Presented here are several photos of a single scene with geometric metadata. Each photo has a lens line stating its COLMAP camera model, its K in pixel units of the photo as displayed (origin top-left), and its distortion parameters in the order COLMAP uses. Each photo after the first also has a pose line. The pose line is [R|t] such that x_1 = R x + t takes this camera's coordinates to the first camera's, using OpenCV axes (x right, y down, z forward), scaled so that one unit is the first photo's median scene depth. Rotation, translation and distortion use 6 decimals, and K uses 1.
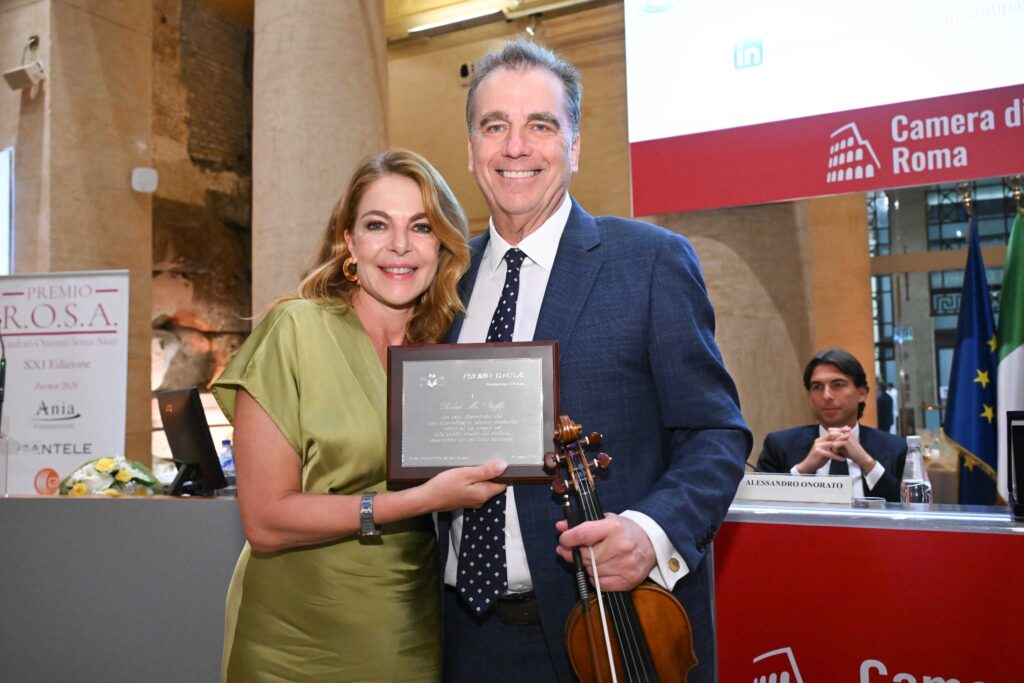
lens RADIAL K [[976.9, 0, 512.0], [0, 976.9, 341.5], [0, 0, 1]] dist [0.000343, 0.001797]
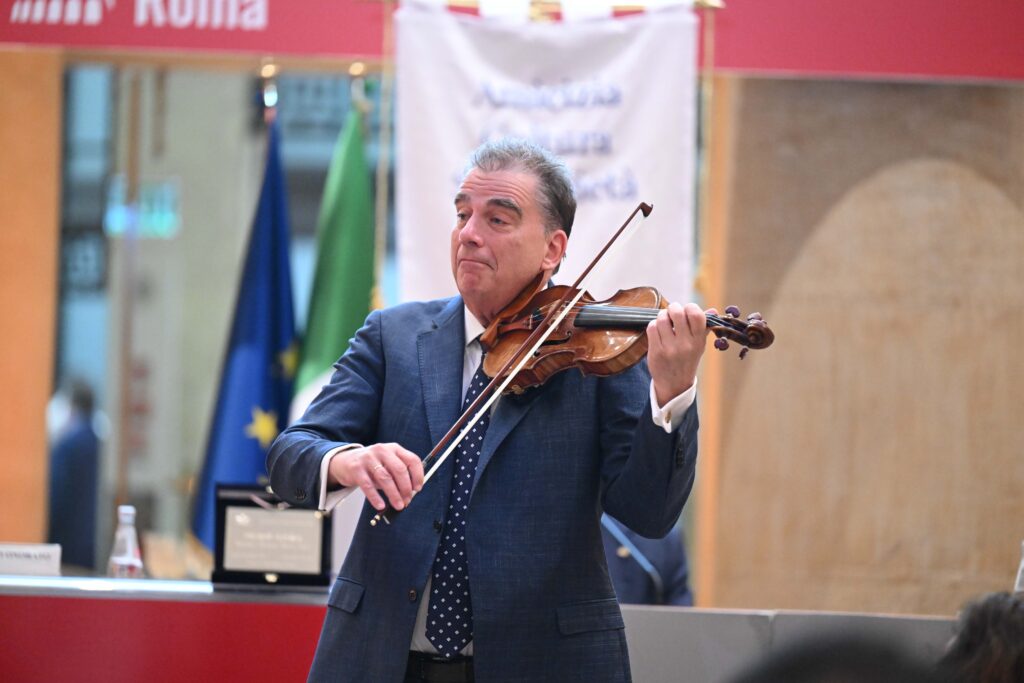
lens RADIAL K [[5919.8, 0, 512.0], [0, 5919.8, 341.5], [0, 0, 1]] dist [-0.167650, 1.501677]
pose [[0.901436, 0.053691, 0.429571, -0.755089], [-0.075427, 0.996581, 0.033721, -0.123204], [-0.426292, -0.062799, 0.902403, -1.894148]]
